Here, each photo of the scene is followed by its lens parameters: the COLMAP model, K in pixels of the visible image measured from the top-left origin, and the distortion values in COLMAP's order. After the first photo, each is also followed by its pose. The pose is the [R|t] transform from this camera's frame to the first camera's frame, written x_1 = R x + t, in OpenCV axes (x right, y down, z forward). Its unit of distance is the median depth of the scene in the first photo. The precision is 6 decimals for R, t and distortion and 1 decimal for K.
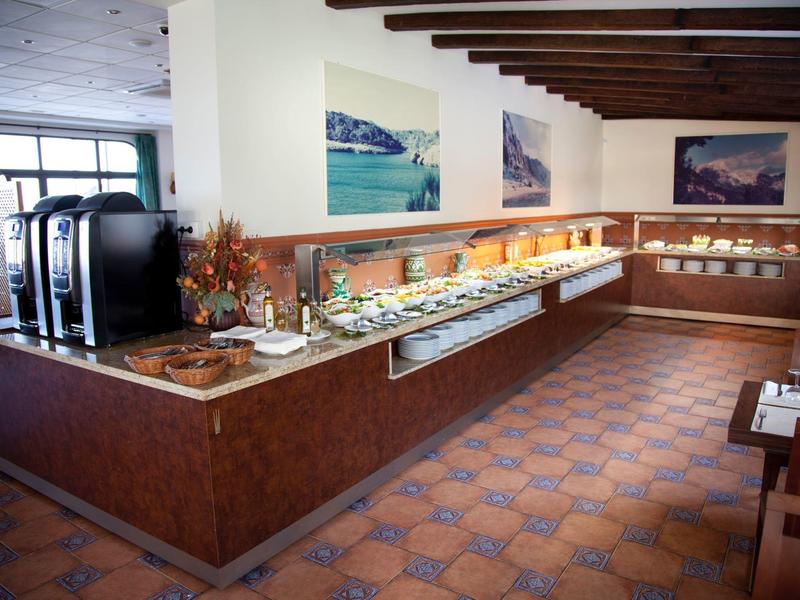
lens RADIAL K [[616.5, 0, 400.0], [0, 616.5, 300.0], [0, 0, 1]] dist [-0.110302, 0.000268]
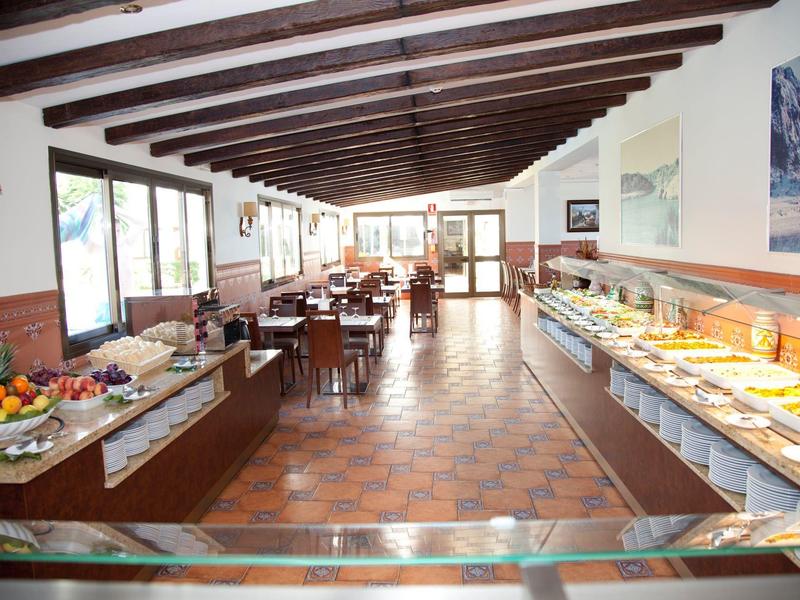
lens RADIAL K [[683.5, 0, 400.0], [0, 683.5, 300.0], [0, 0, 1]] dist [0.007277, 0.004815]
pose [[-0.865805, 0.084614, -0.493175, 0.923326], [-0.042222, 0.969730, 0.240500, -0.295620], [0.498596, 0.229049, -0.836025, 1.666234]]
